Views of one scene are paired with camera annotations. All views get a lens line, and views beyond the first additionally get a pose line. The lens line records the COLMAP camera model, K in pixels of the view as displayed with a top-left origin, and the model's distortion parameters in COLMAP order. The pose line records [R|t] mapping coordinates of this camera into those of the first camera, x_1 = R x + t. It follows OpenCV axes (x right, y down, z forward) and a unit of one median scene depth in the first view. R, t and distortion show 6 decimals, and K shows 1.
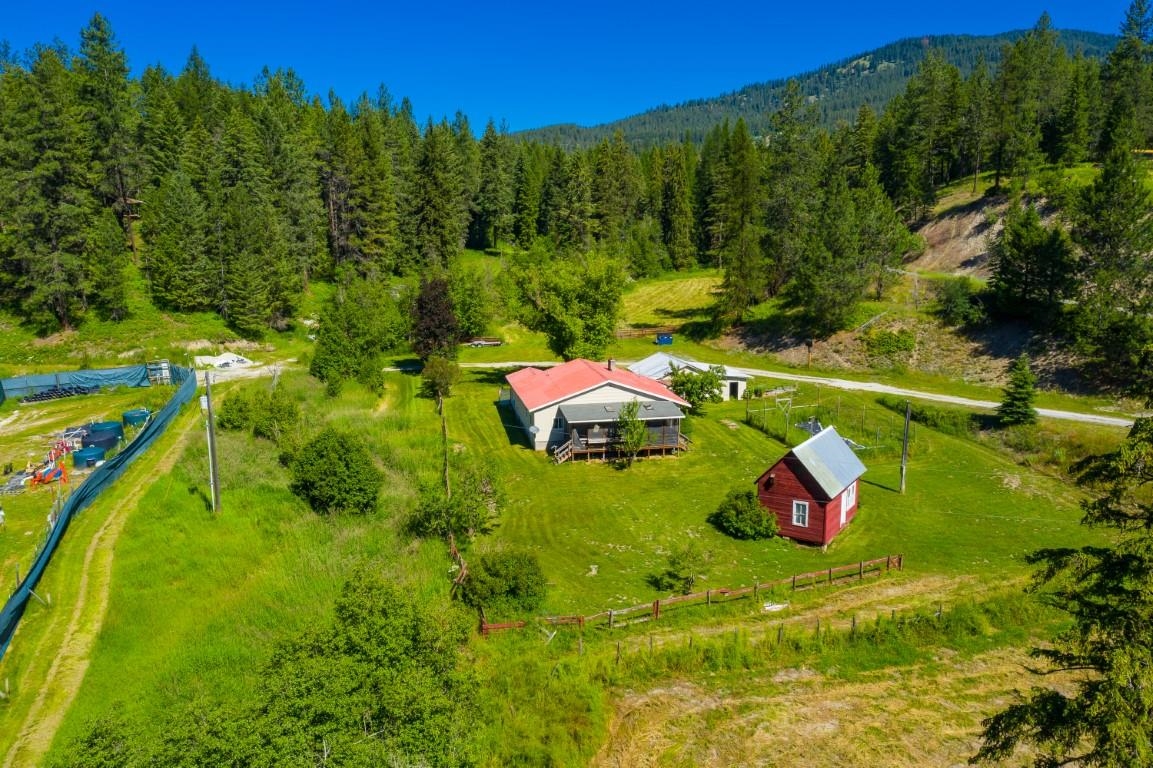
lens RADIAL K [[910.2, 0, 573.0], [0, 910.2, 380.8], [0, 0, 1]] dist [-0.021668, 0.004884]
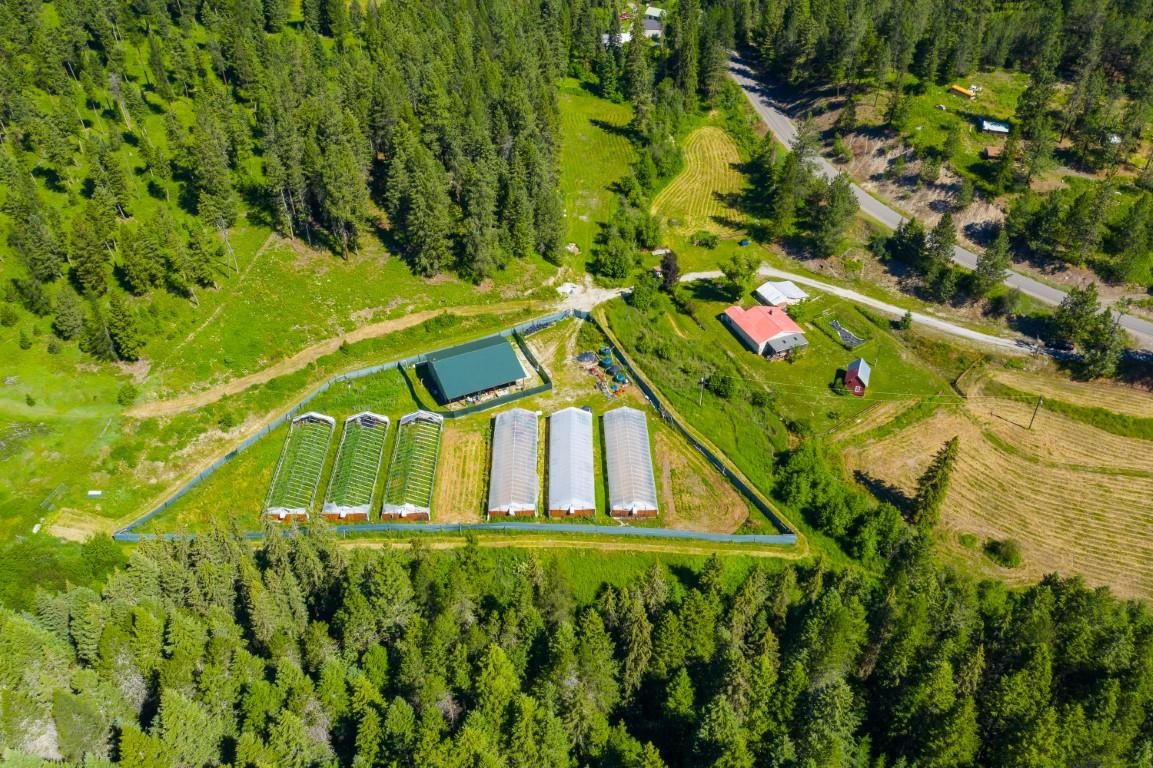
lens RADIAL K [[910.2, 0, 577.9], [0, 910.2, 387.8], [0, 0, 1]] dist [-0.021668, 0.004884]
pose [[0.973922, -0.136024, 0.181584, -0.914674], [0.034821, 0.880478, 0.472806, -0.982115], [-0.224194, -0.454154, 0.862254, -1.171780]]
